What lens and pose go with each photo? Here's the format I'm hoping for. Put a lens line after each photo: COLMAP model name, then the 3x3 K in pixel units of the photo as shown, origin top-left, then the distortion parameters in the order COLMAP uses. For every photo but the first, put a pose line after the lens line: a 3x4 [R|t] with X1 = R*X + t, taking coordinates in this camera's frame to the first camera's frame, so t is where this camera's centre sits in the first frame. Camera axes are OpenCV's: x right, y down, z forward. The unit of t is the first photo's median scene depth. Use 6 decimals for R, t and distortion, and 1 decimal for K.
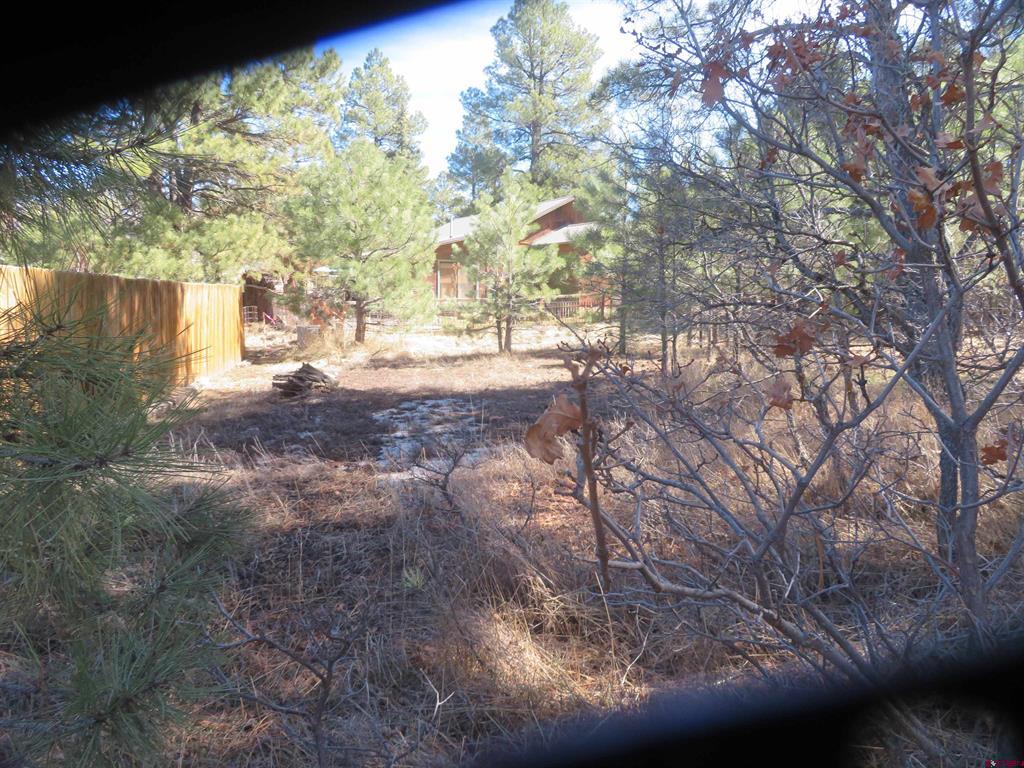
lens RADIAL K [[735.3, 0, 511.7], [0, 735.3, 383.3], [0, 0, 1]] dist [-0.003009, -0.002352]
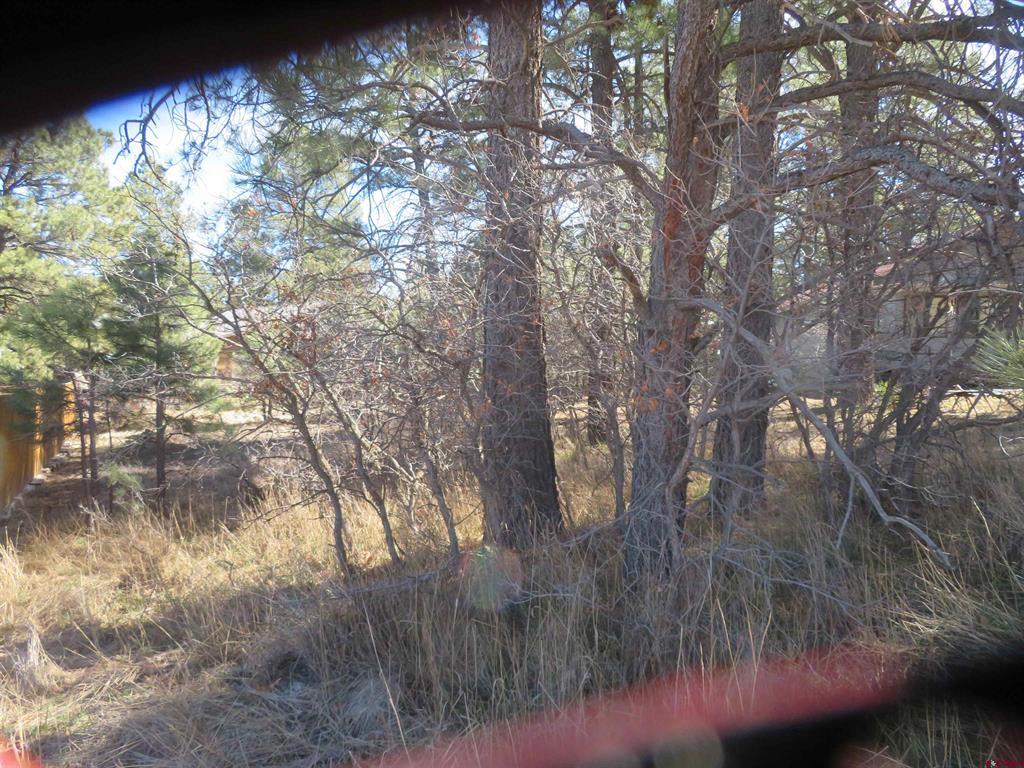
lens RADIAL K [[735.3, 0, 511.3], [0, 735.3, 383.6], [0, 0, 1]] dist [-0.003009, -0.002352]
pose [[0.954792, -0.008597, 0.297151, 0.049345], [0.035285, 0.995793, -0.084565, 0.066103], [-0.295173, 0.091226, 0.951079, -1.490730]]
